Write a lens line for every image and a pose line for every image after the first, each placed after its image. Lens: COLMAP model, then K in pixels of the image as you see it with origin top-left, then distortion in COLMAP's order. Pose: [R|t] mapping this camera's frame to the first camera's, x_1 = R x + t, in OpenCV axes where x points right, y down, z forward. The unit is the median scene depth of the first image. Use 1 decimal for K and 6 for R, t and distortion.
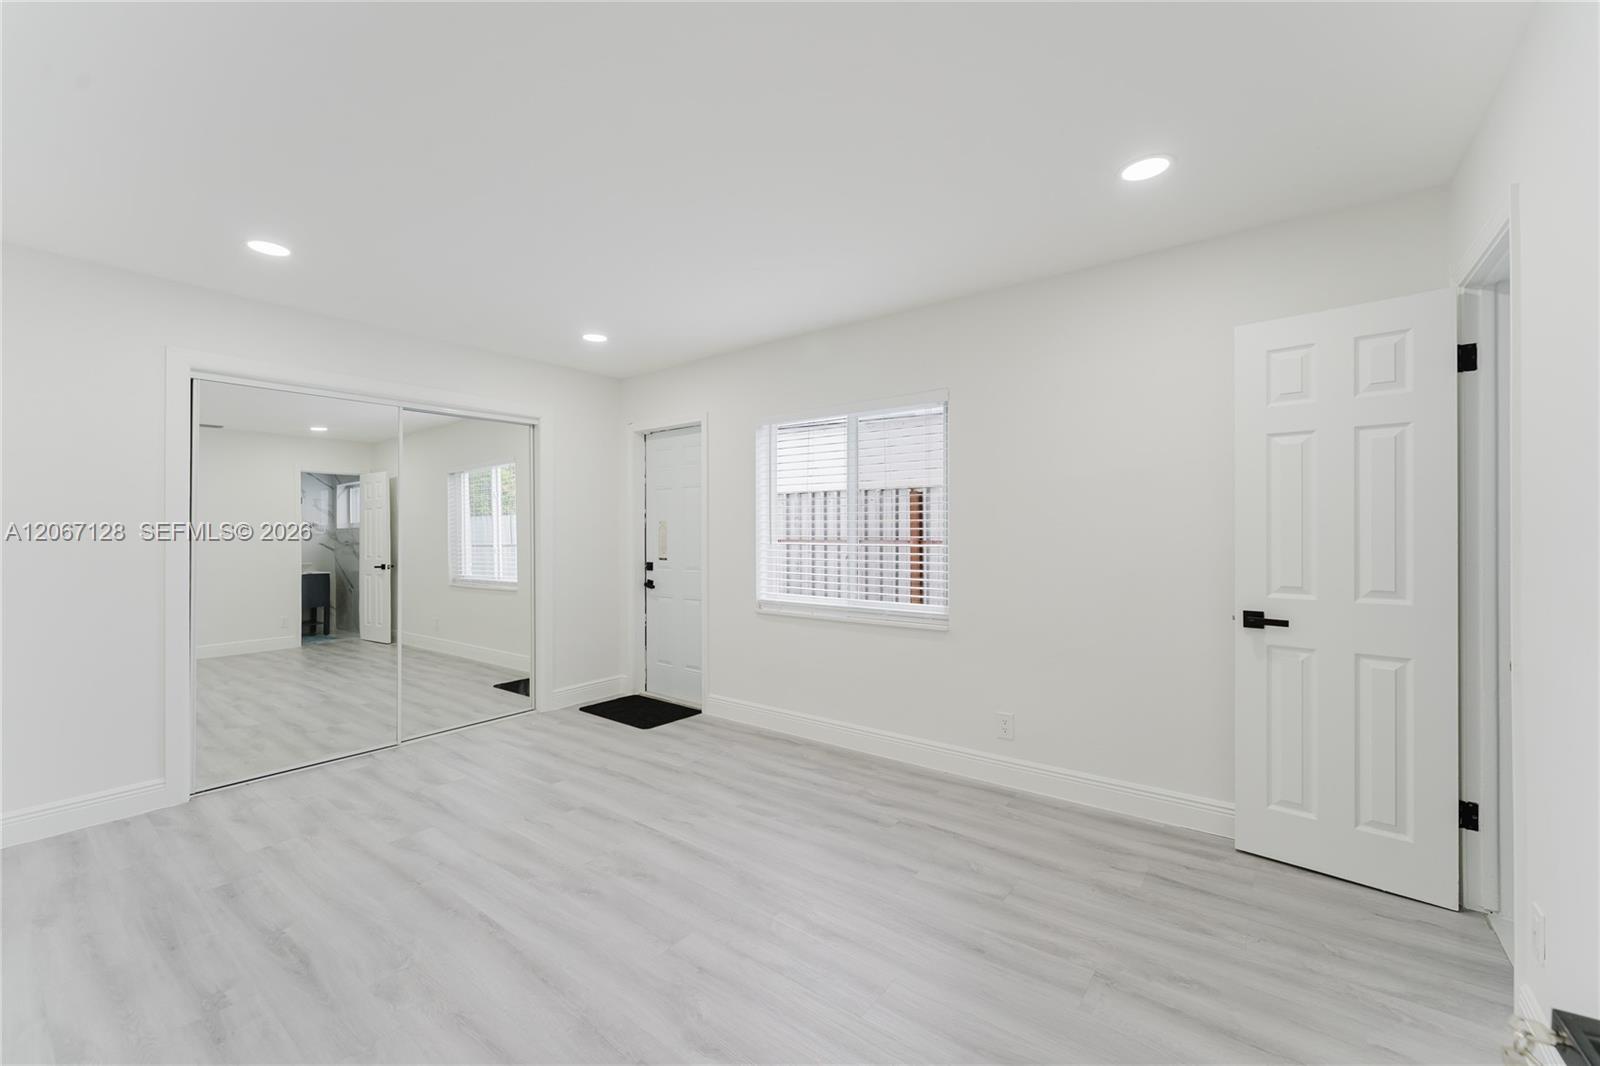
lens RADIAL K [[643.2, 0, 781.5], [0, 643.2, 535.3], [0, 0, 1]] dist [-0.003709, -0.000660]
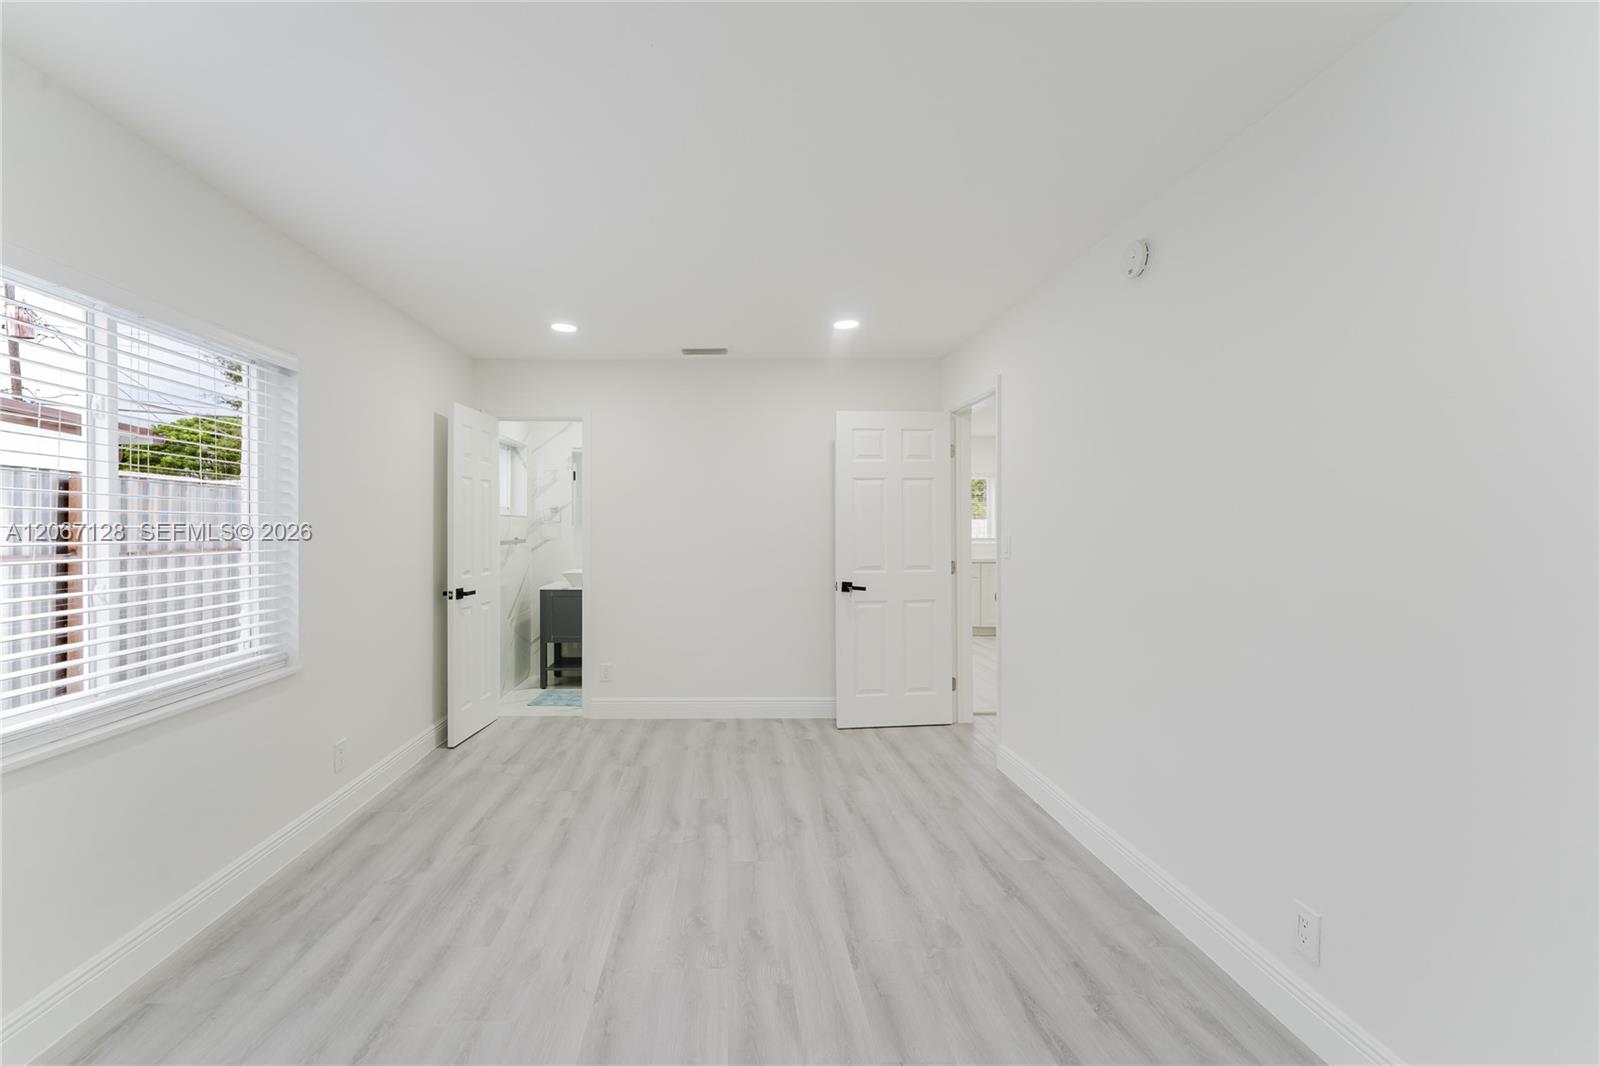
lens RADIAL K [[643.2, 0, 748.0], [0, 643.2, 520.6], [0, 0, 1]] dist [-0.003709, -0.000660]
pose [[-0.636354, 0.012502, 0.771296, -0.684230], [0.010895, 0.999915, -0.007219, -0.020164], [-0.771320, 0.003810, -0.636436, 1.074047]]
